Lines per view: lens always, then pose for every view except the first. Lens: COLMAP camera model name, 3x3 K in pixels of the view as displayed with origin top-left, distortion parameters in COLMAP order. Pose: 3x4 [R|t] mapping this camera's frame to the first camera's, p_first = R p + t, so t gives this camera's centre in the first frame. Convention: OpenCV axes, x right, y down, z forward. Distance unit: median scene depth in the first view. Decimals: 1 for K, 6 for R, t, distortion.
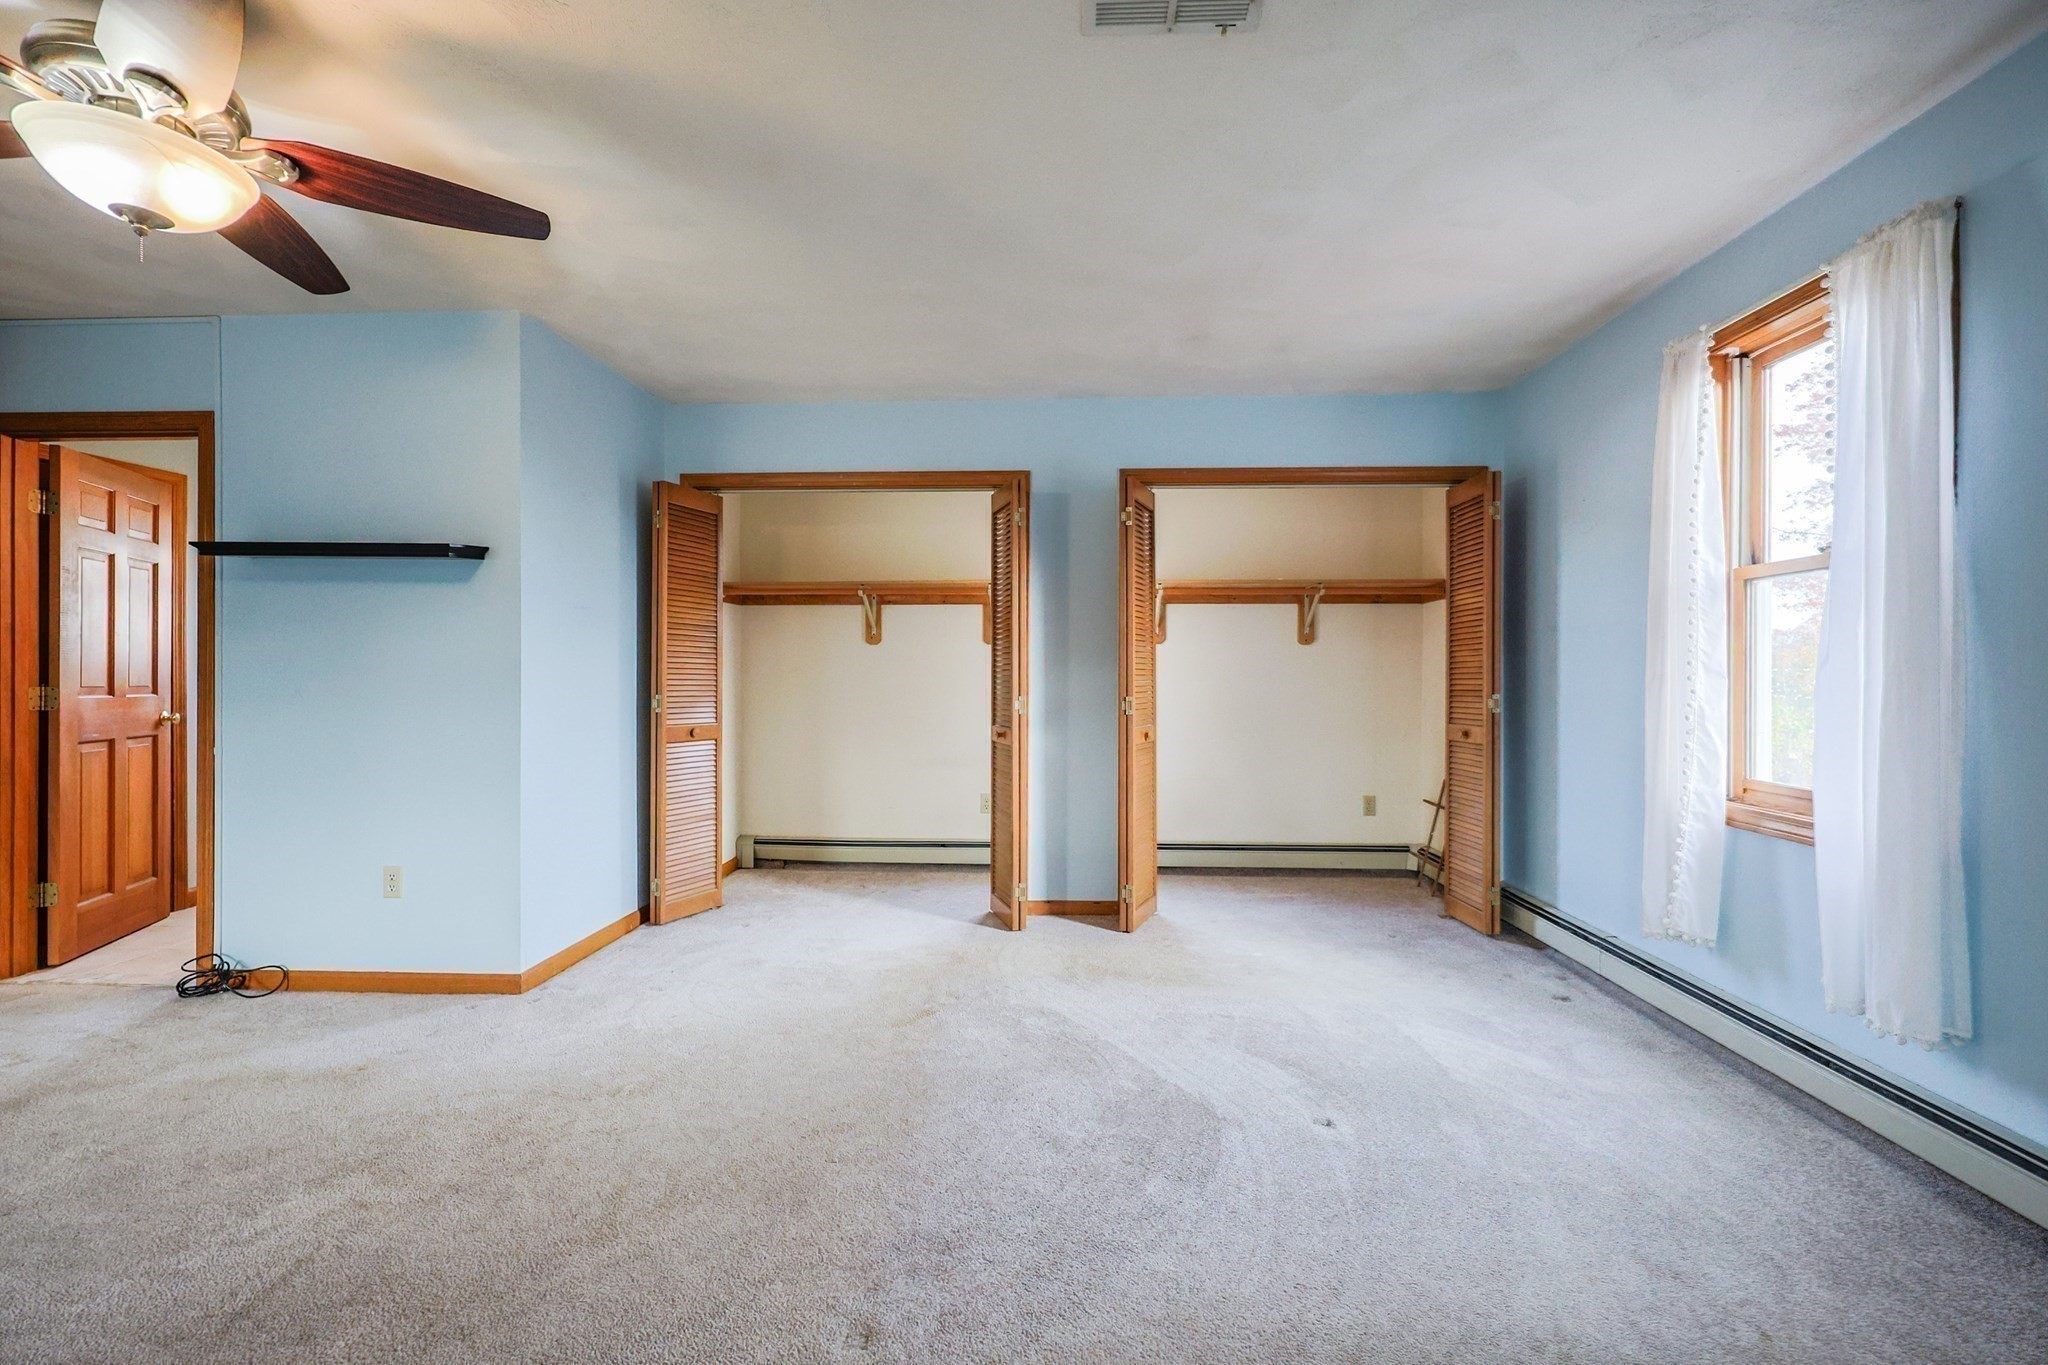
lens RADIAL K [[898.9, 0, 1033.6], [0, 898.9, 675.5], [0, 0, 1]] dist [0.000577, -0.000019]
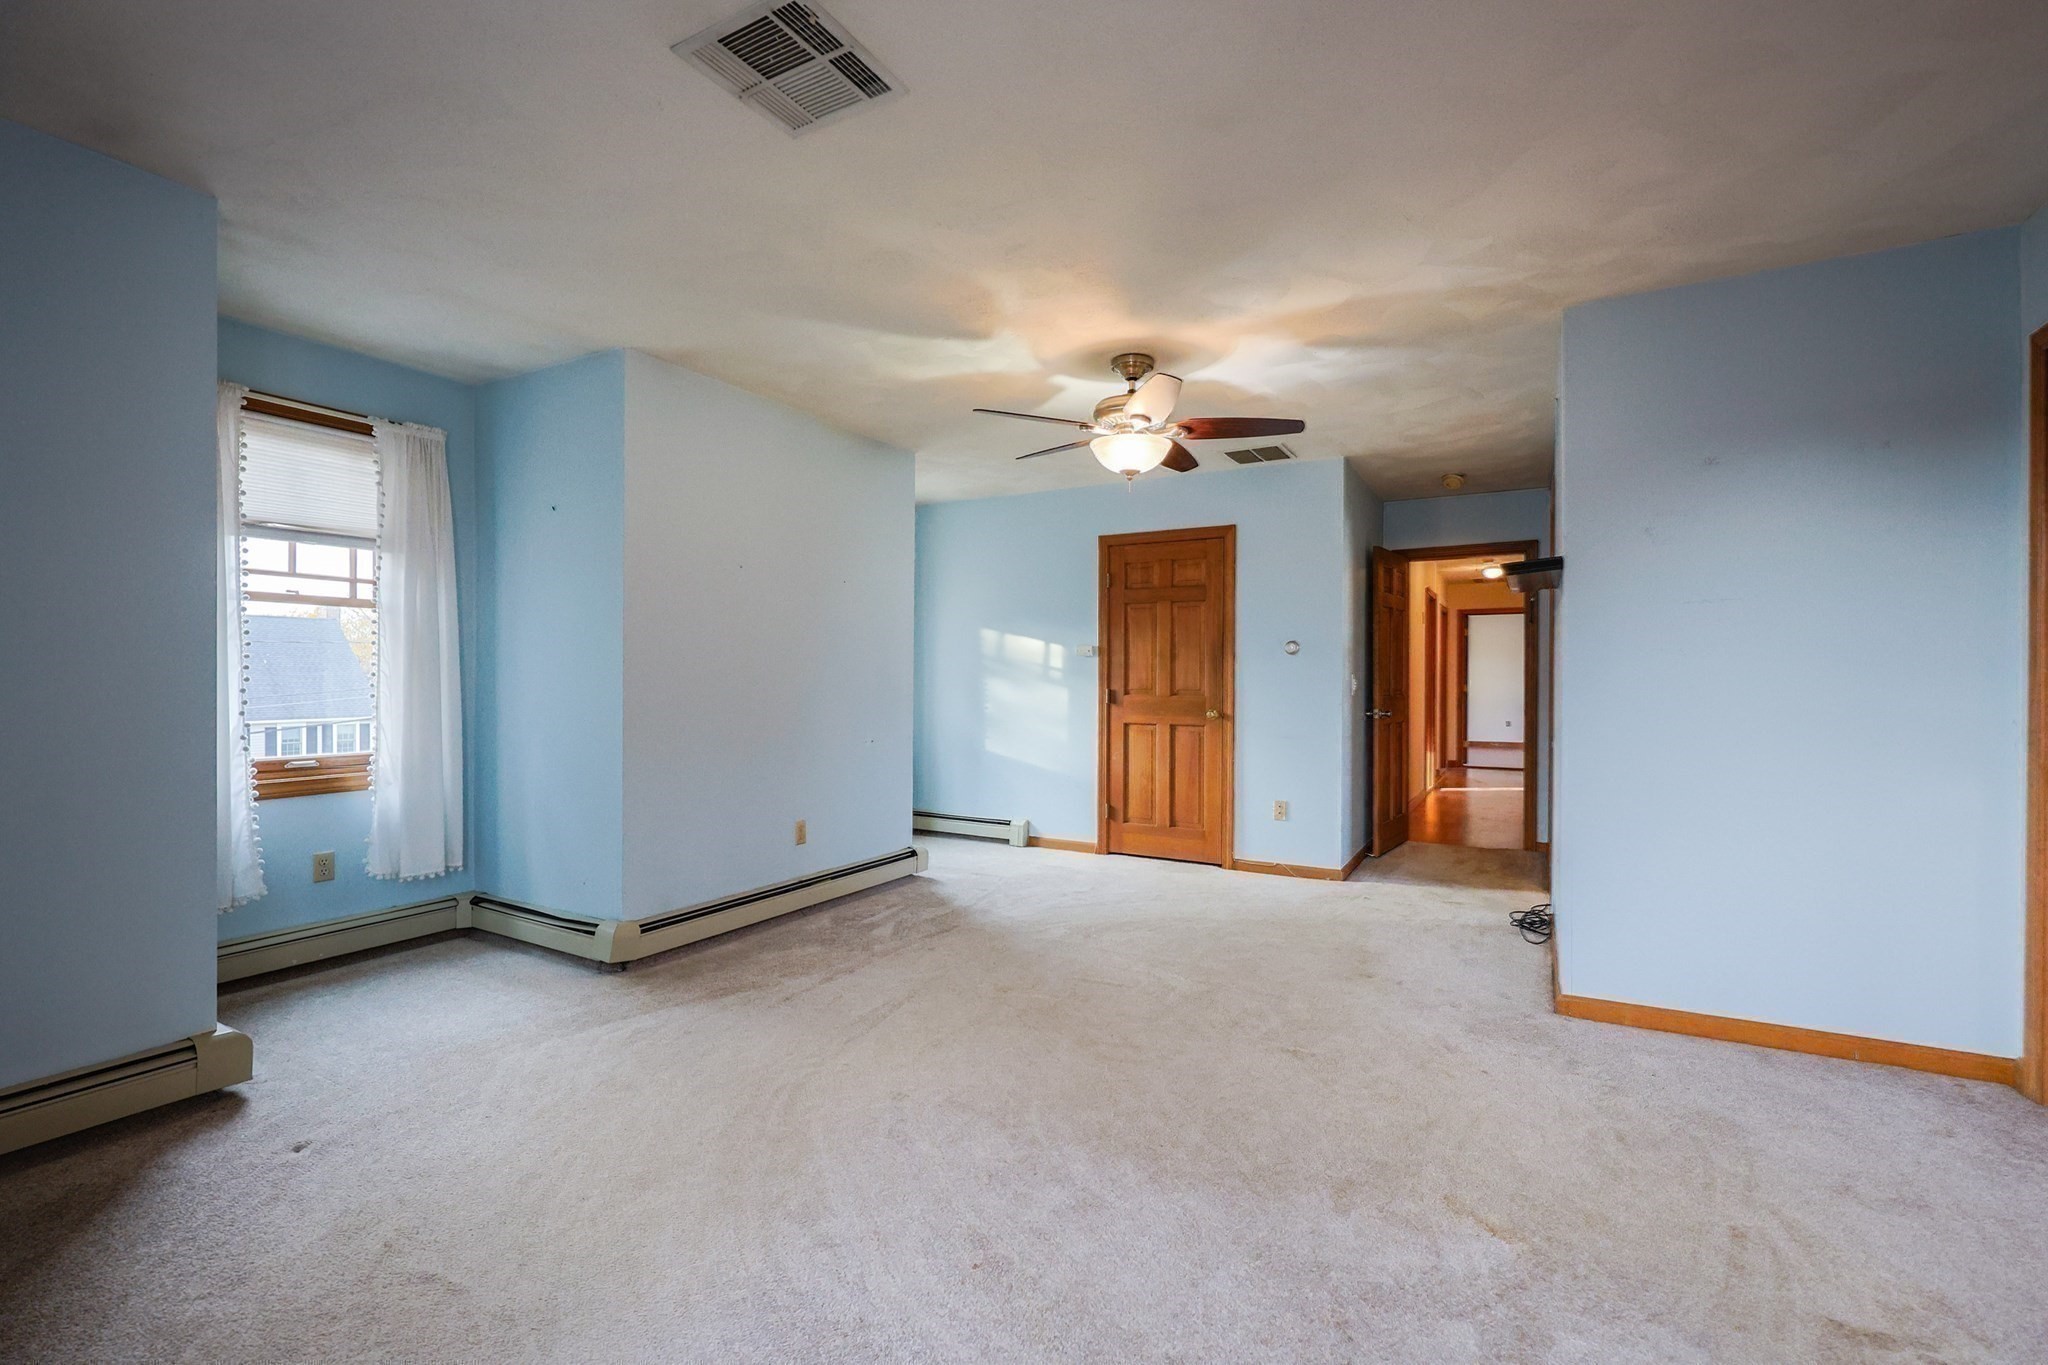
lens RADIAL K [[898.9, 0, 1033.6], [0, 898.9, 675.5], [0, 0, 1]] dist [0.000577, -0.000019]
pose [[-0.463373, -0.007031, -0.886135, 0.596119], [-0.008059, 0.999961, -0.003720, -0.003410], [0.886127, 0.005418, -0.463411, 1.027131]]
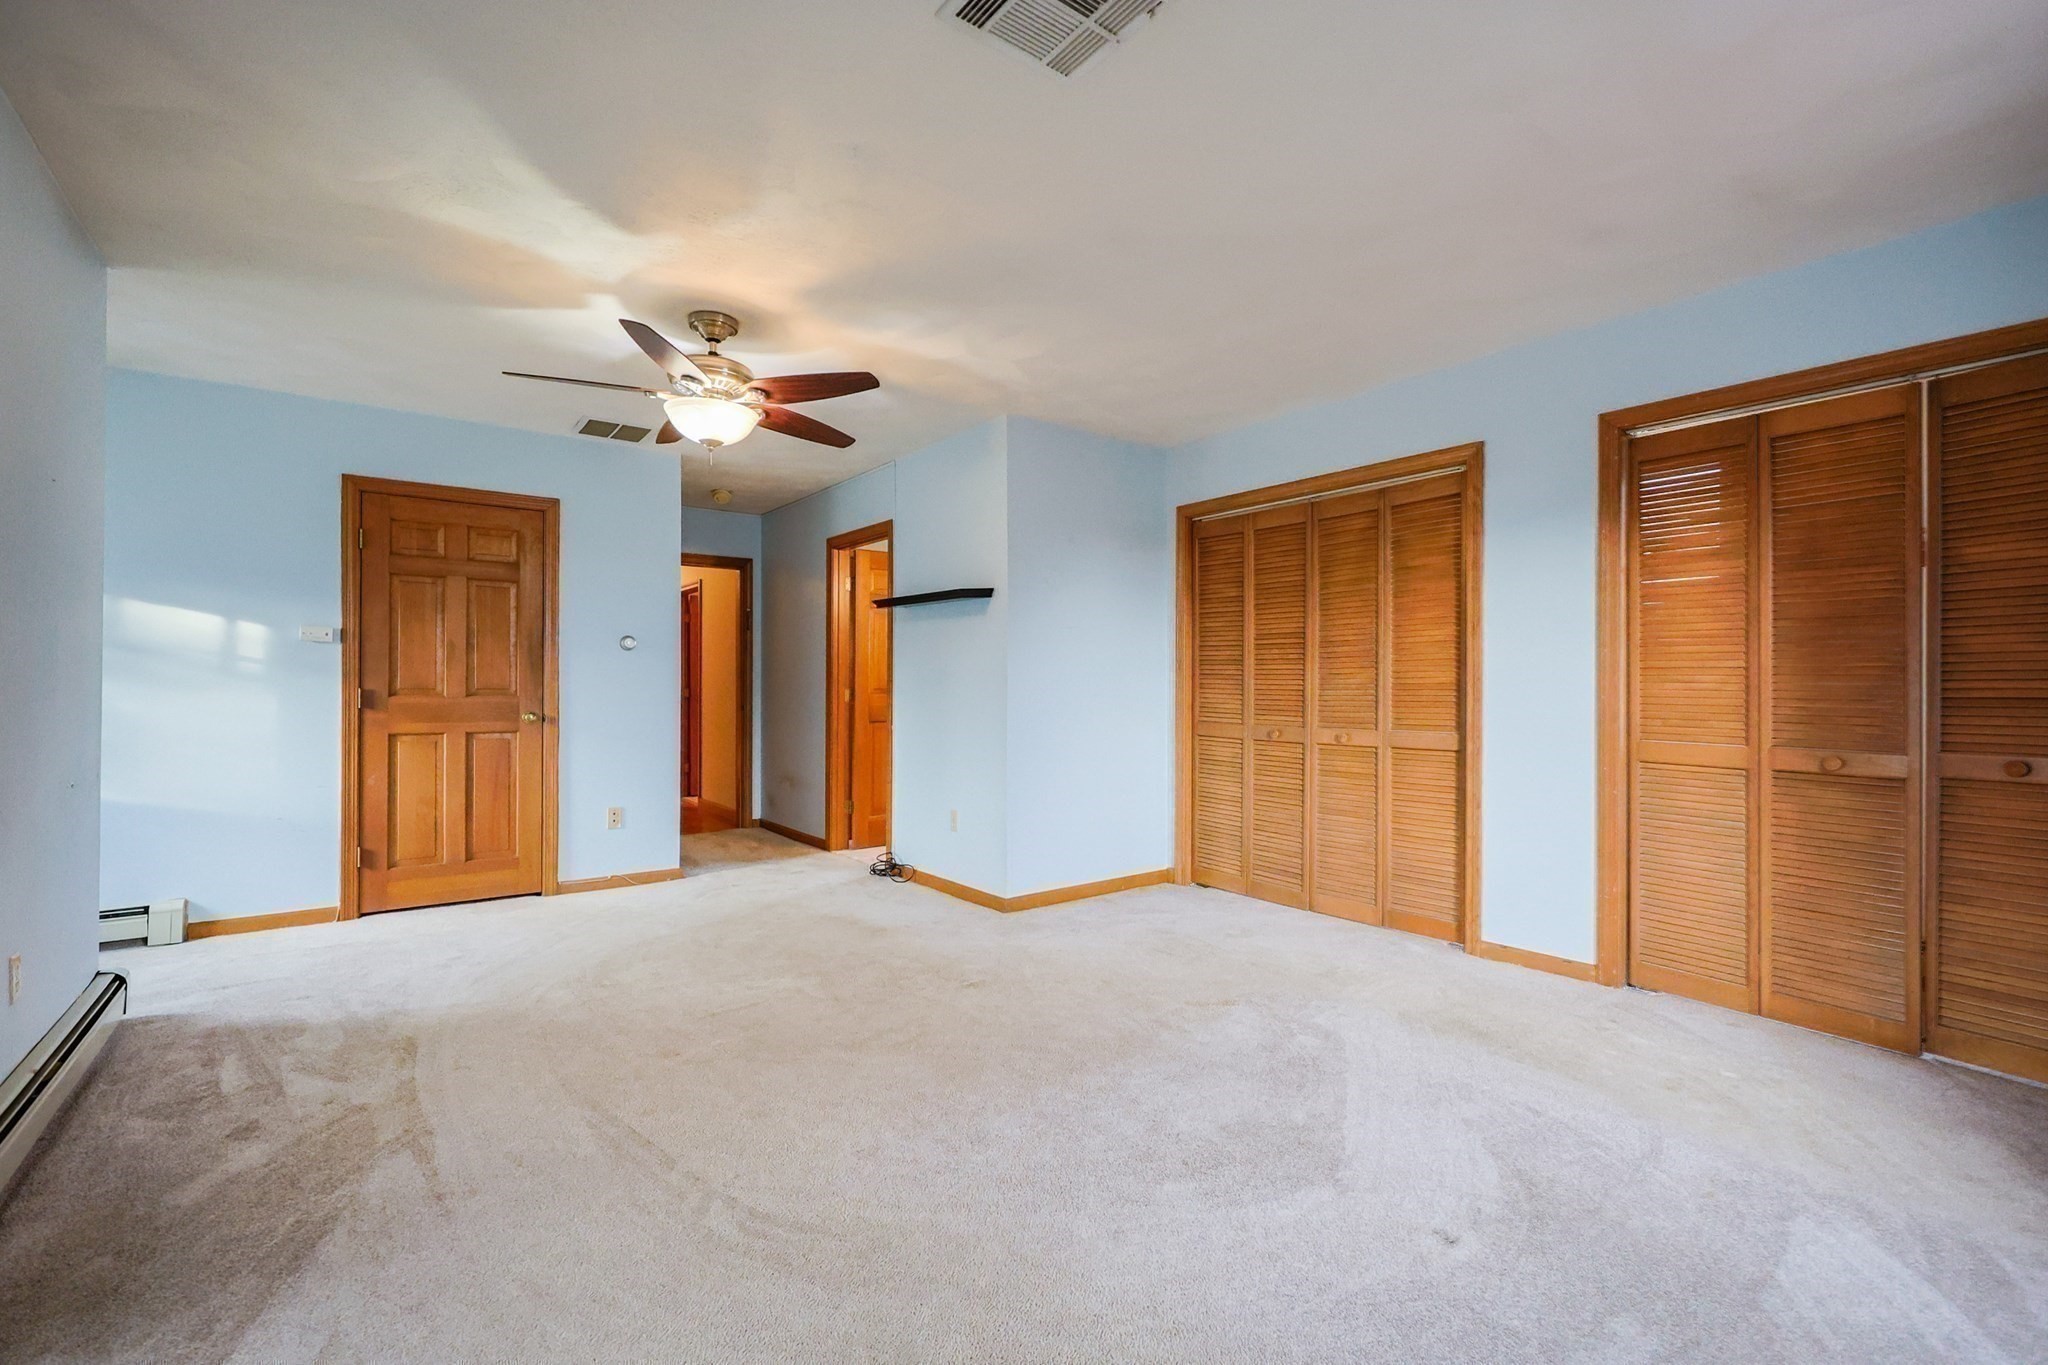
lens RADIAL K [[898.9, 0, 1033.6], [0, 898.9, 675.5], [0, 0, 1]] dist [0.000577, -0.000019]
pose [[0.636870, -0.011141, -0.770891, 0.551661], [-0.002815, 0.999855, -0.016775, 0.017902], [0.770966, 0.012853, 0.636747, 0.171470]]
